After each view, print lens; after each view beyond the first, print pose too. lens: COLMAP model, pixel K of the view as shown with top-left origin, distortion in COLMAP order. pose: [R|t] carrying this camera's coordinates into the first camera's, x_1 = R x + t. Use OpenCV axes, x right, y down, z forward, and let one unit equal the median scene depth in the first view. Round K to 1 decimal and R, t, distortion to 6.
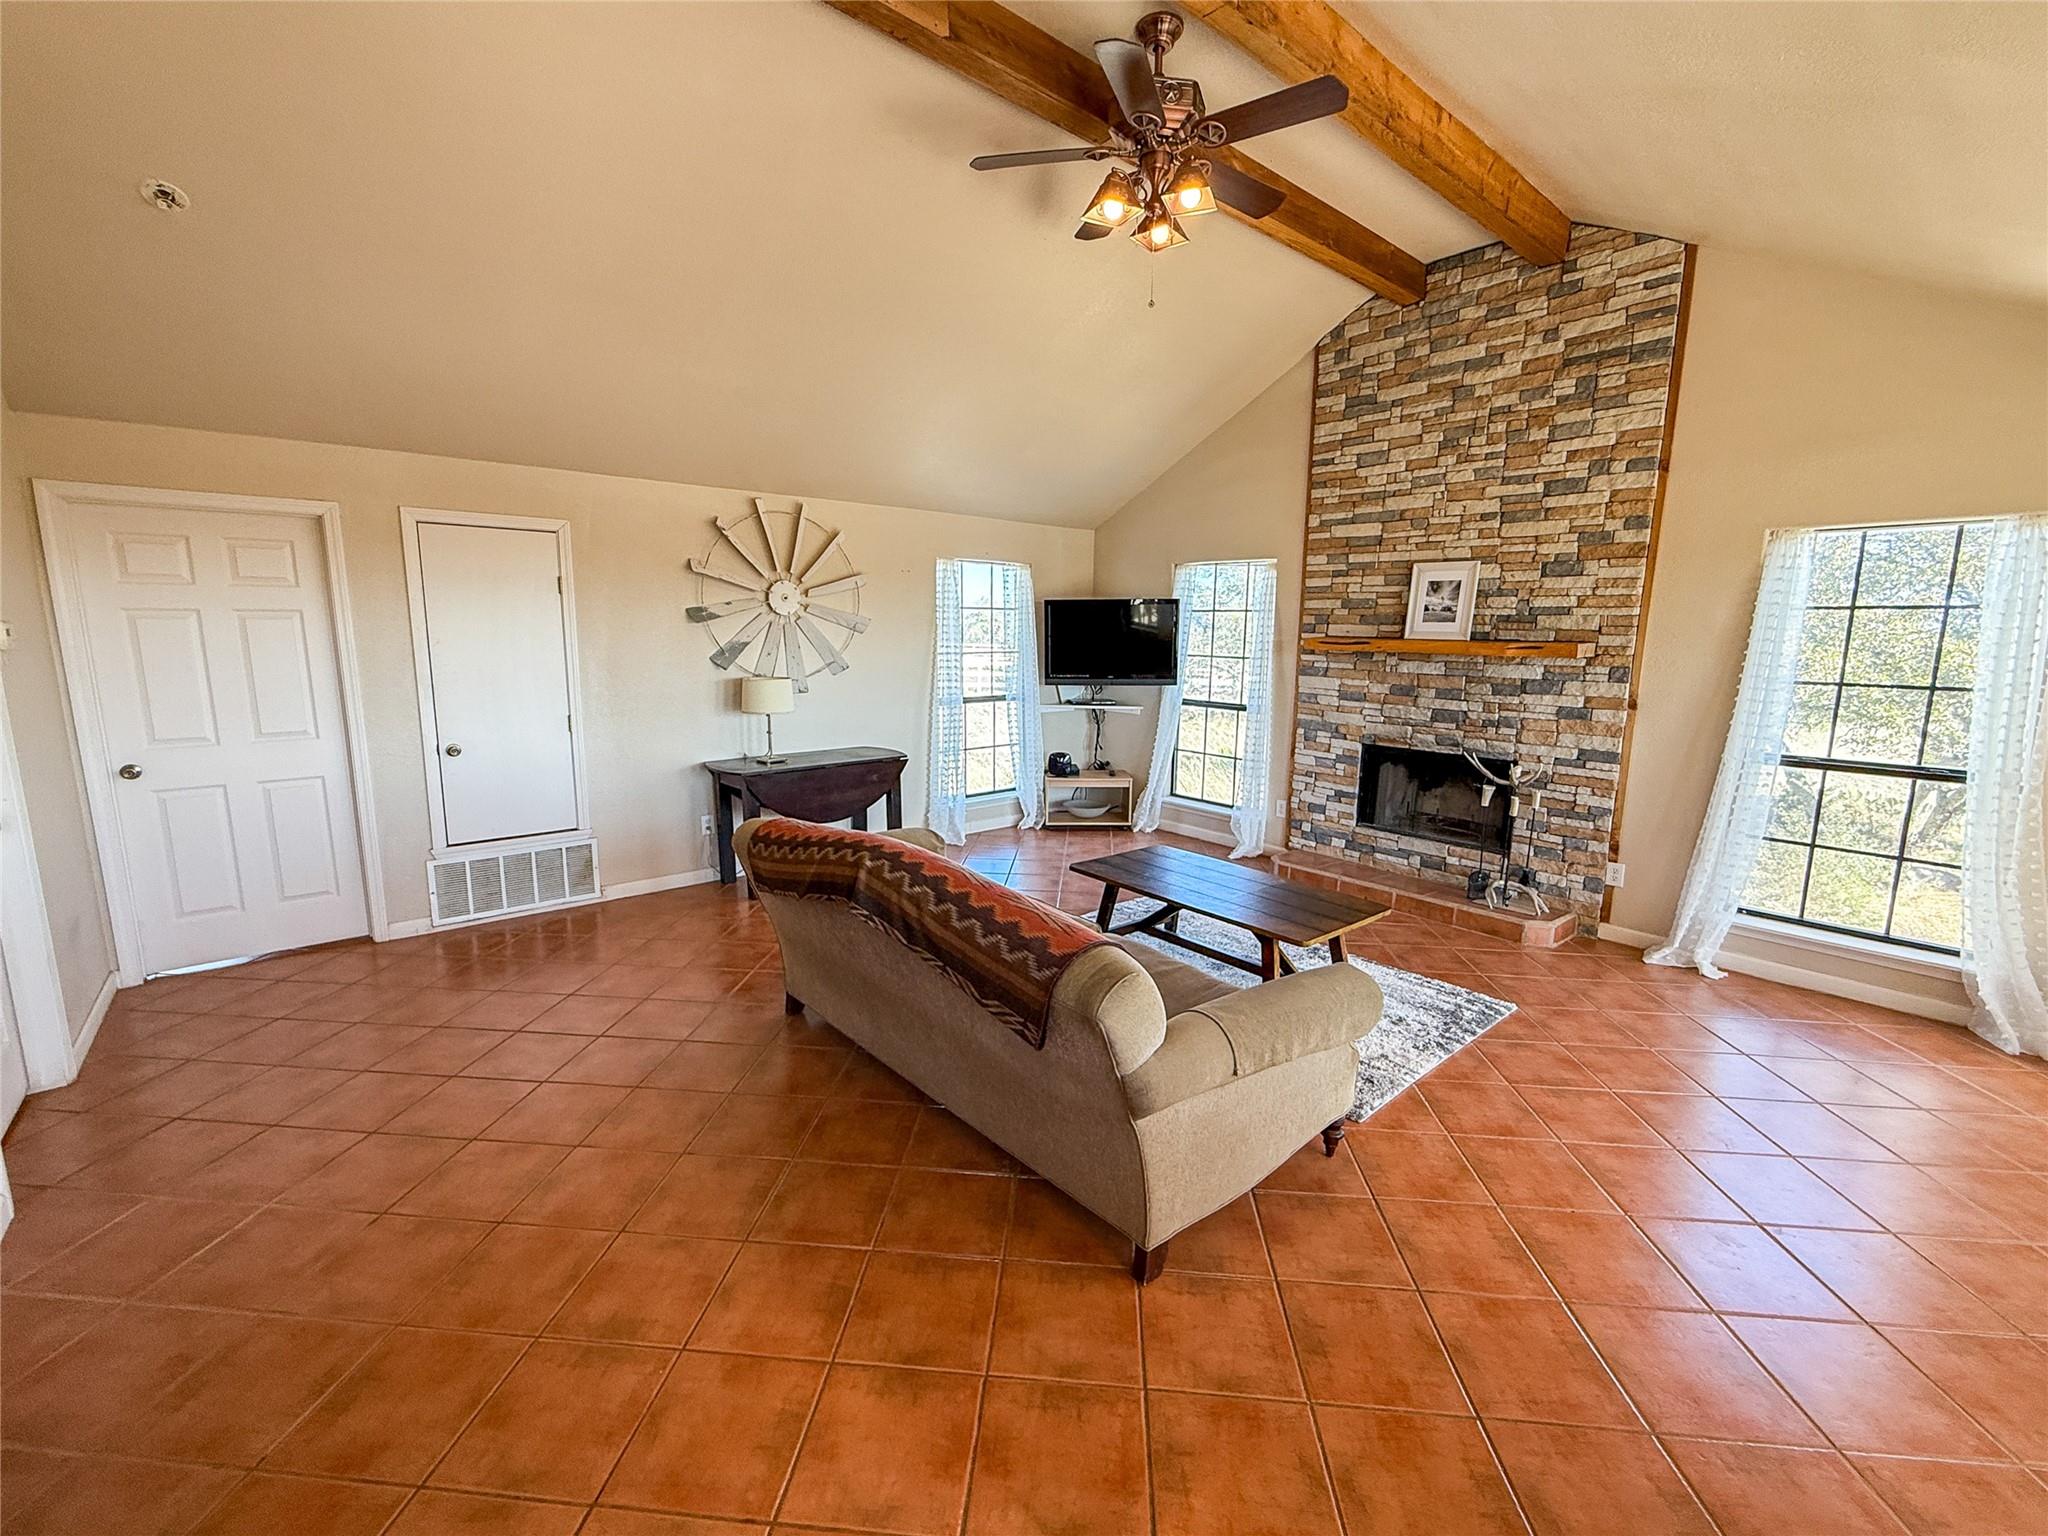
lens RADIAL K [[829.6, 0, 1022.4], [0, 829.6, 768.4], [0, 0, 1]] dist [-0.007872, 0.000043]
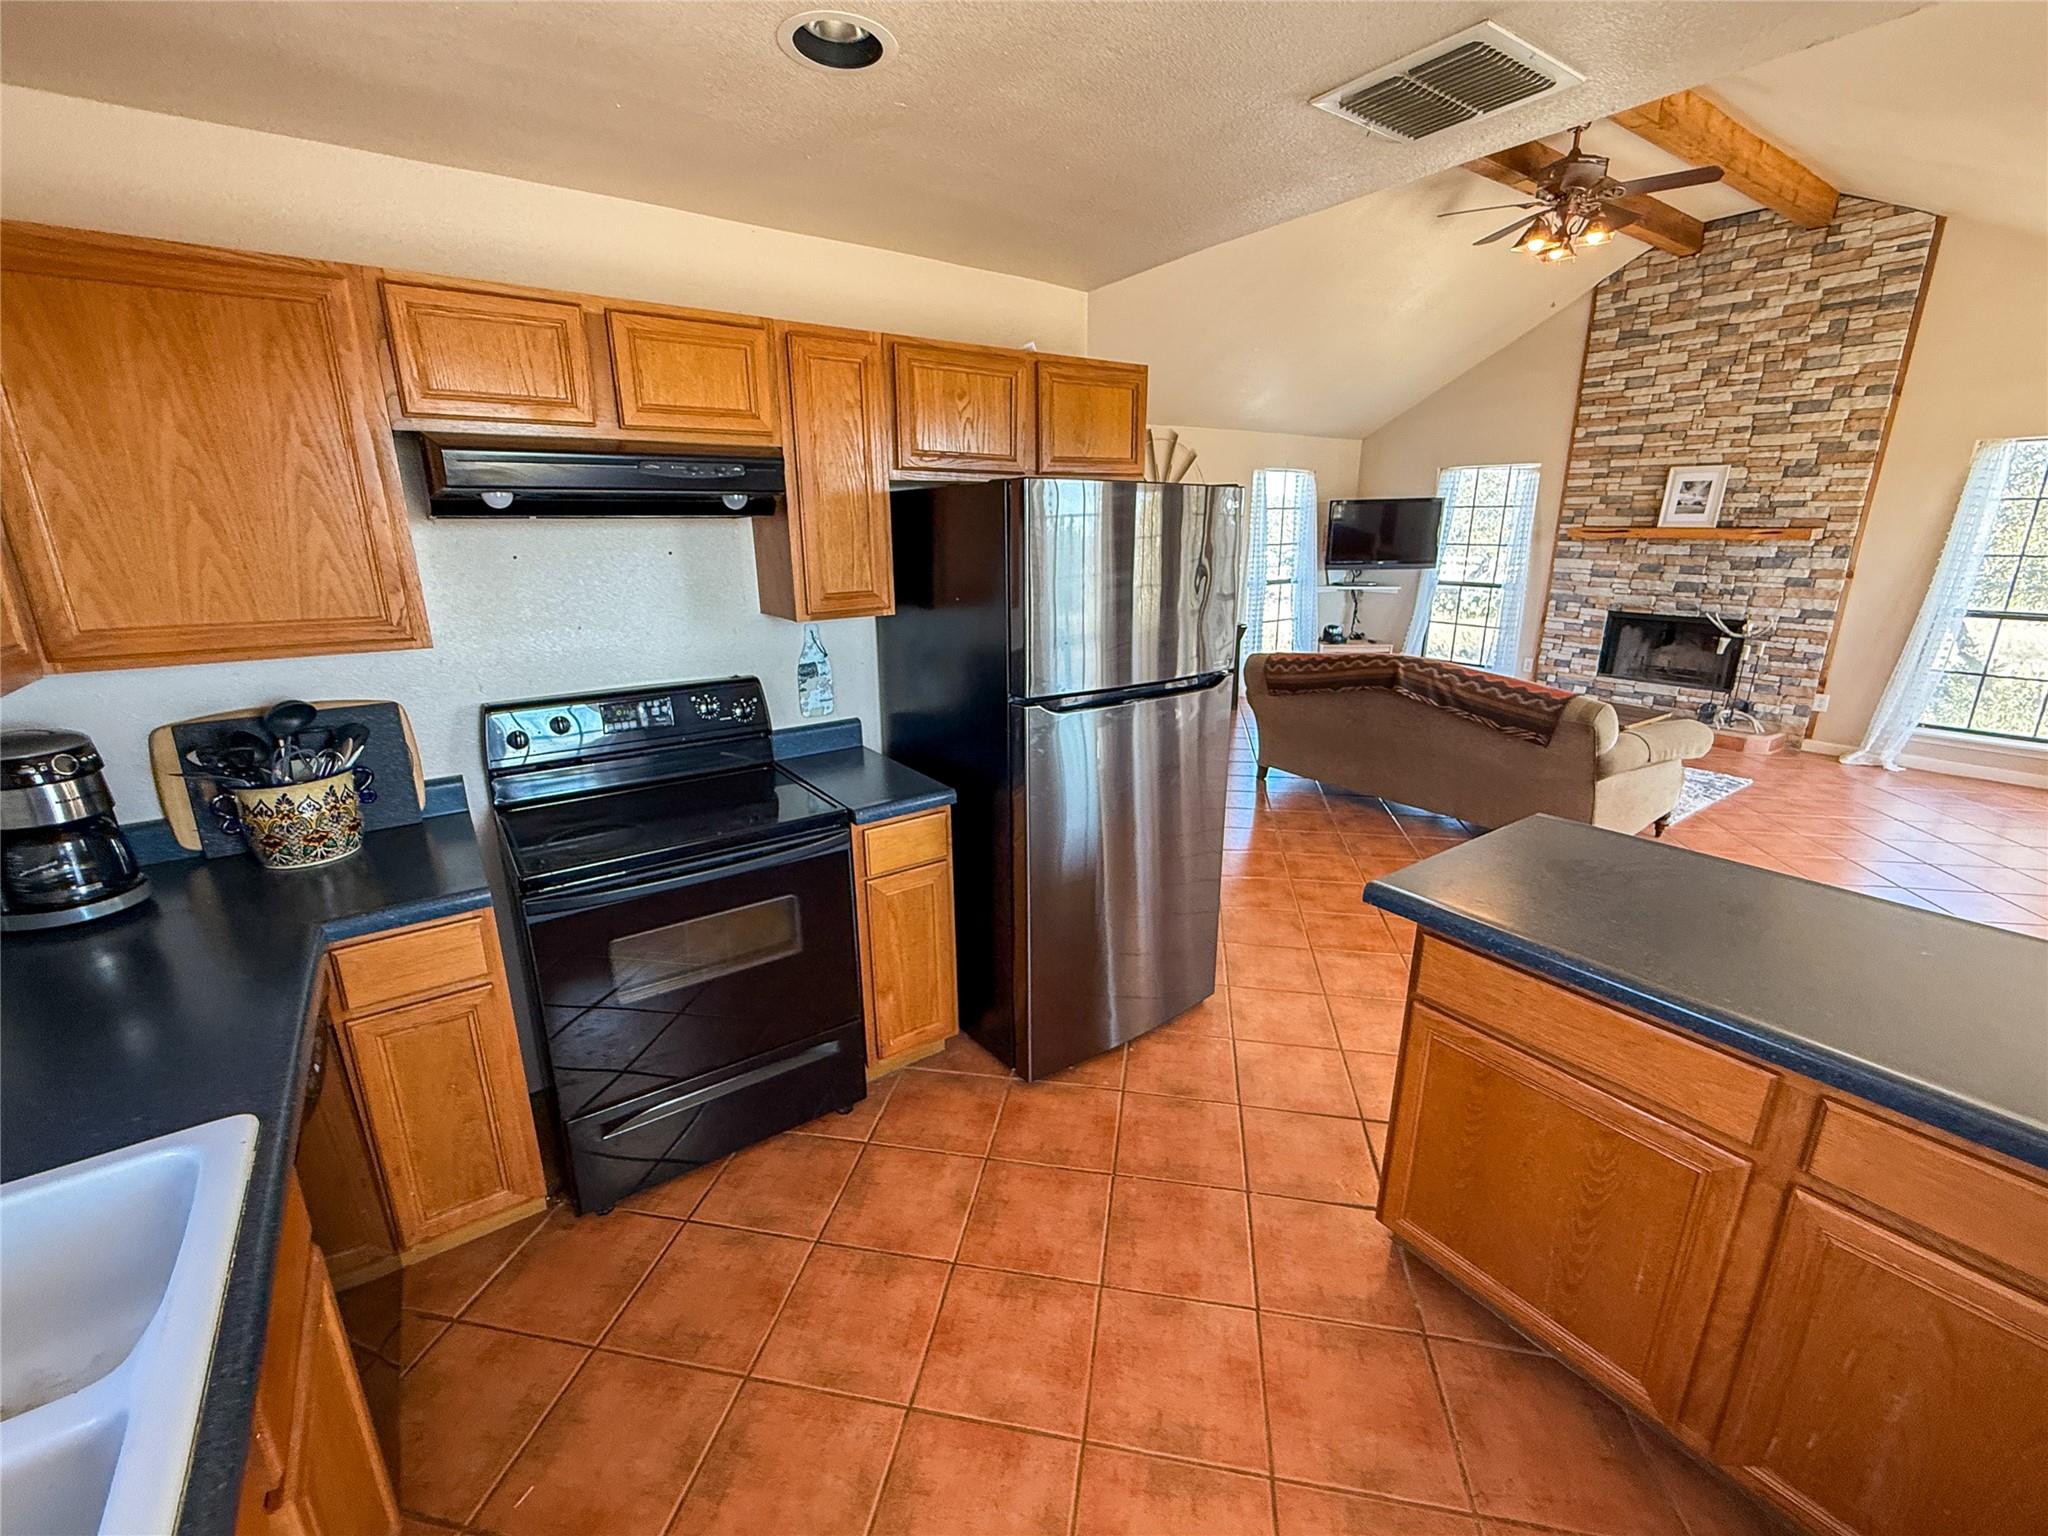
lens RADIAL K [[829.6, 0, 1021.9], [0, 829.6, 766.0], [0, 0, 1]] dist [-0.007872, 0.000043]
pose [[0.995373, 0.005975, -0.095897, -0.436286], [0.005468, 0.992924, 0.118623, 0.060526], [0.095928, -0.118599, 0.988298, -0.452396]]
